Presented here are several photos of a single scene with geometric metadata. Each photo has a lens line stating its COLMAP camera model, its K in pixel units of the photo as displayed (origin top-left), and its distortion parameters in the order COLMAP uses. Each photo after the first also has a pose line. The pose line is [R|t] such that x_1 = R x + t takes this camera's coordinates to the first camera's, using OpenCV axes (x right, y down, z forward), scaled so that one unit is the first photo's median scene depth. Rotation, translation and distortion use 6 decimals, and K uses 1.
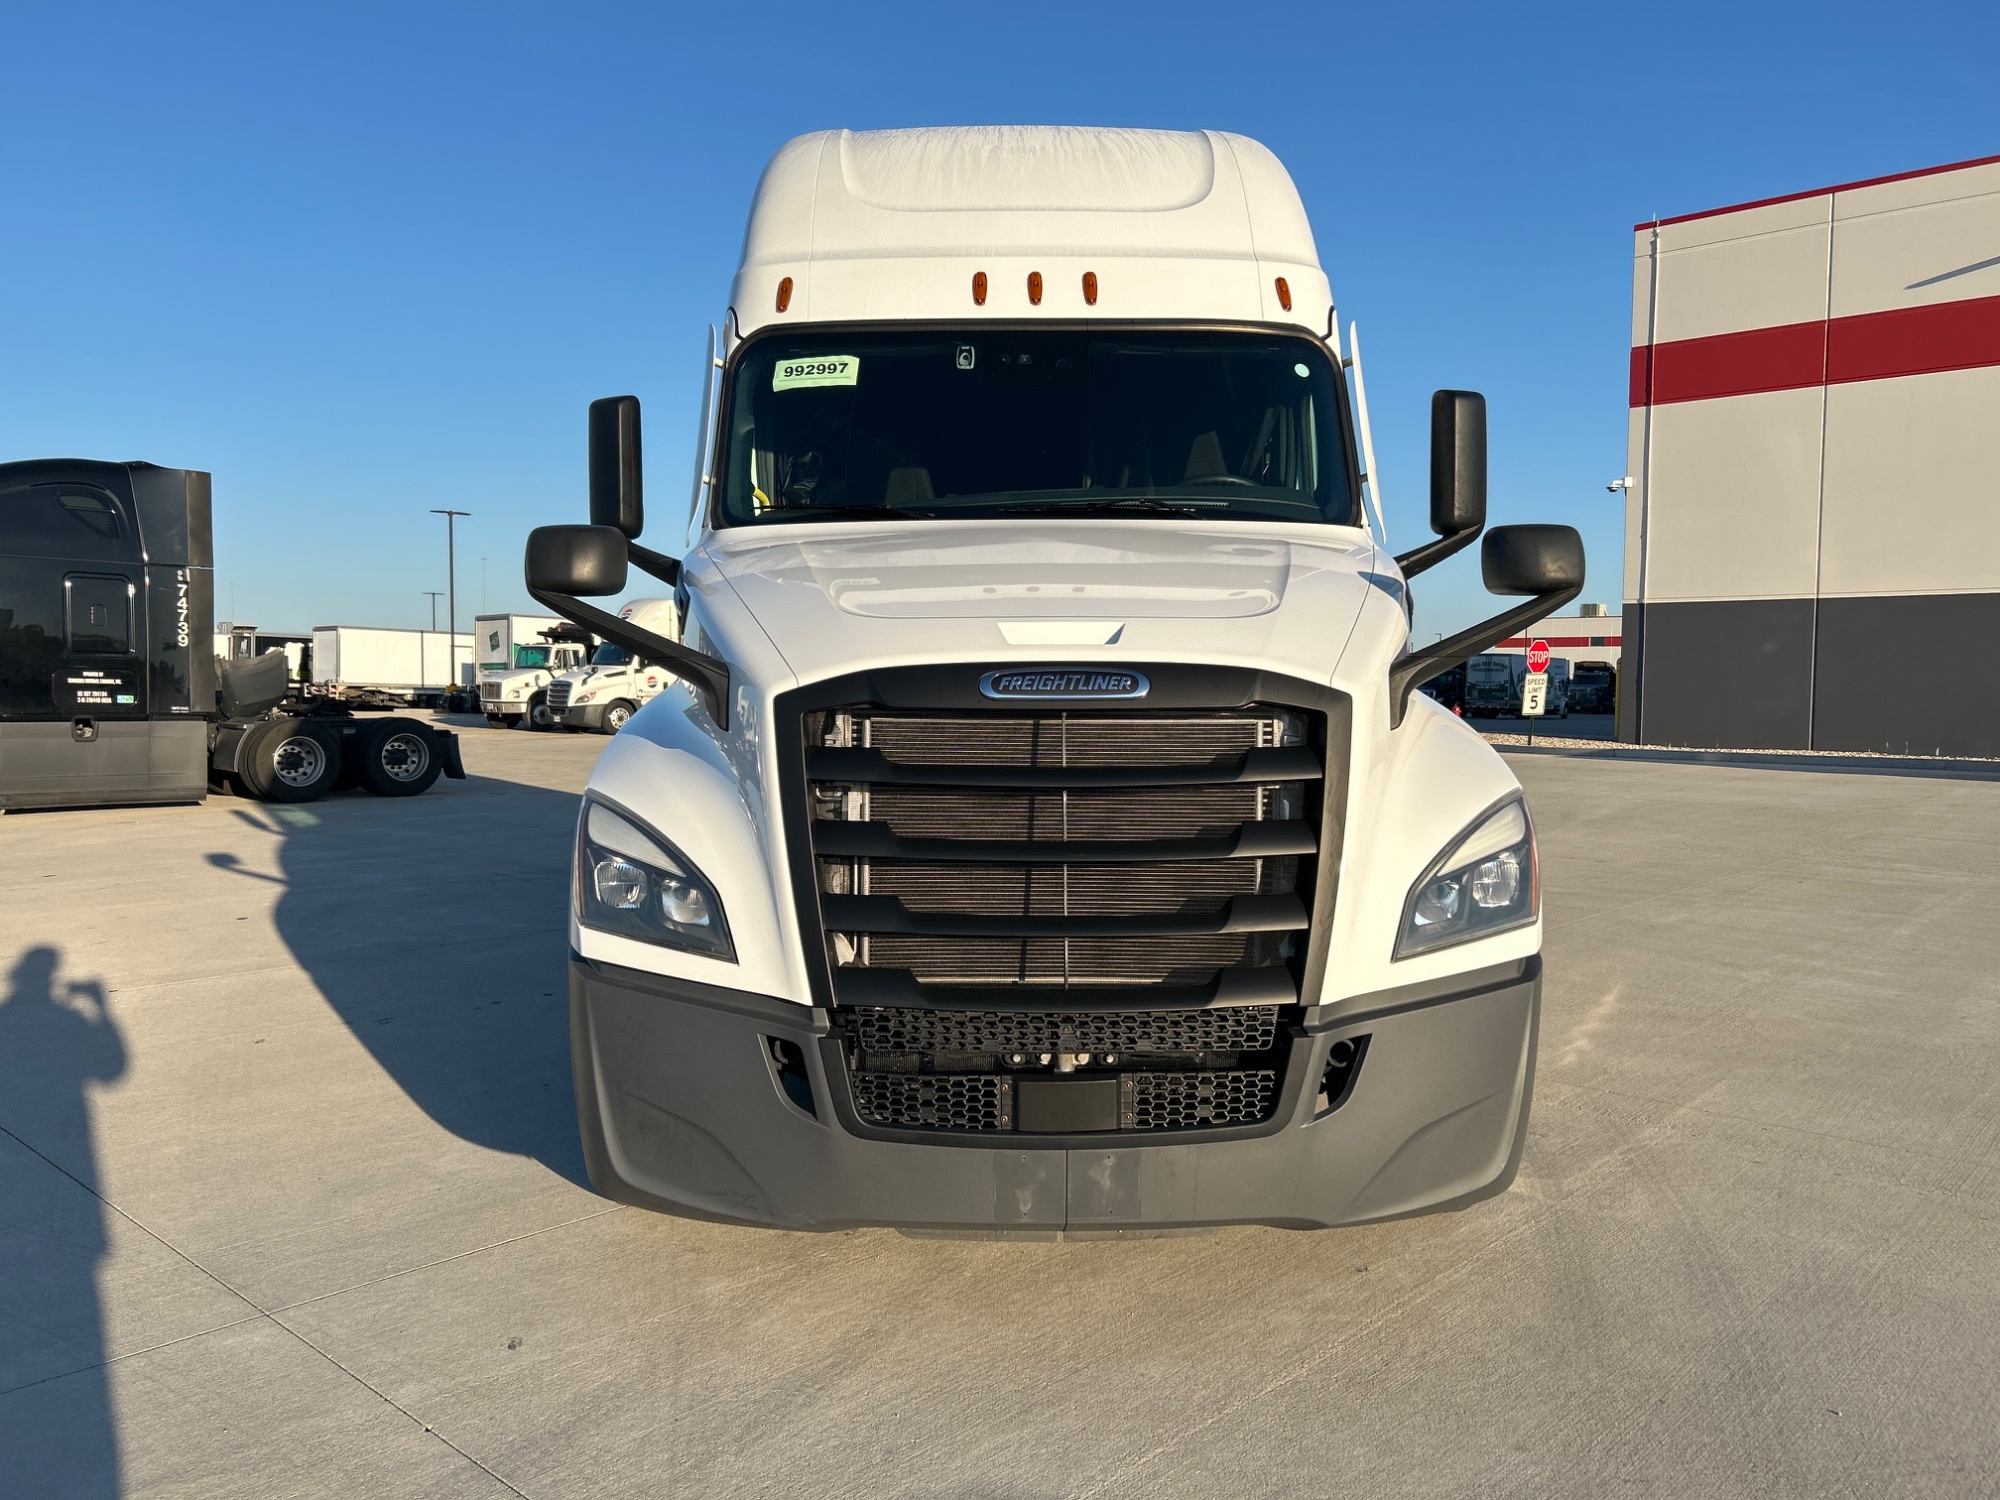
lens RADIAL K [[1510.3, 0, 996.5], [0, 1510.3, 753.8], [0, 0, 1]] dist [0.049916, -0.060210]
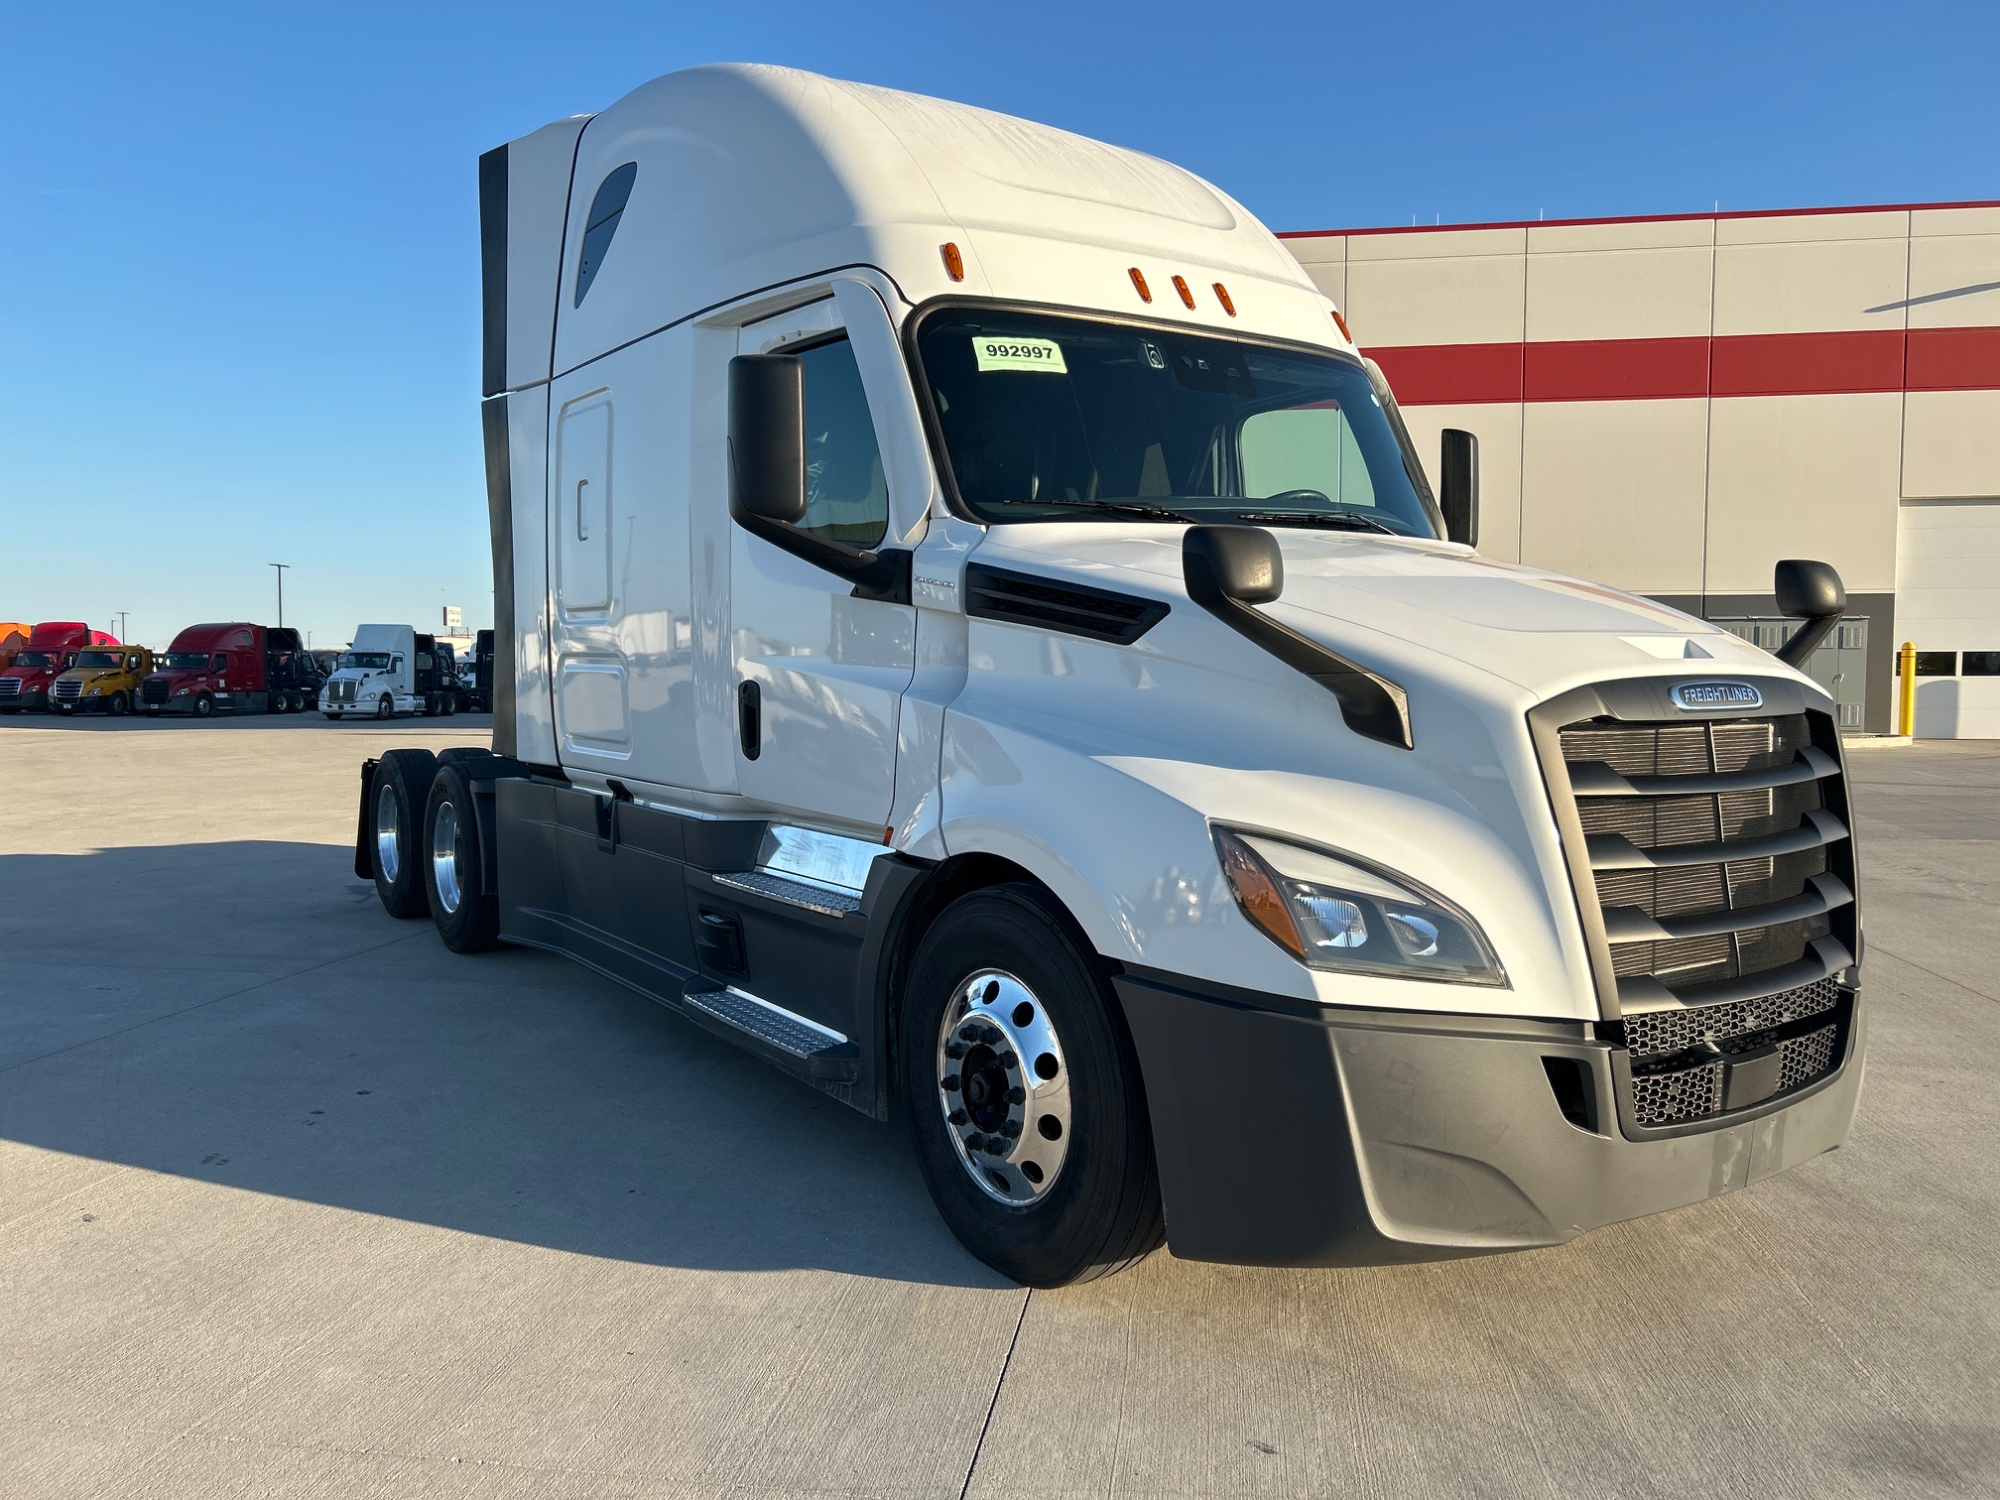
lens RADIAL K [[1510.3, 0, 996.5], [0, 1510.3, 753.8], [0, 0, 1]] dist [0.049916, -0.060210]
pose [[0.833561, -0.036311, 0.551233, -0.647528], [0.032276, 0.999334, 0.017021, -0.025955], [-0.551484, 0.003603, 0.834177, 0.242696]]
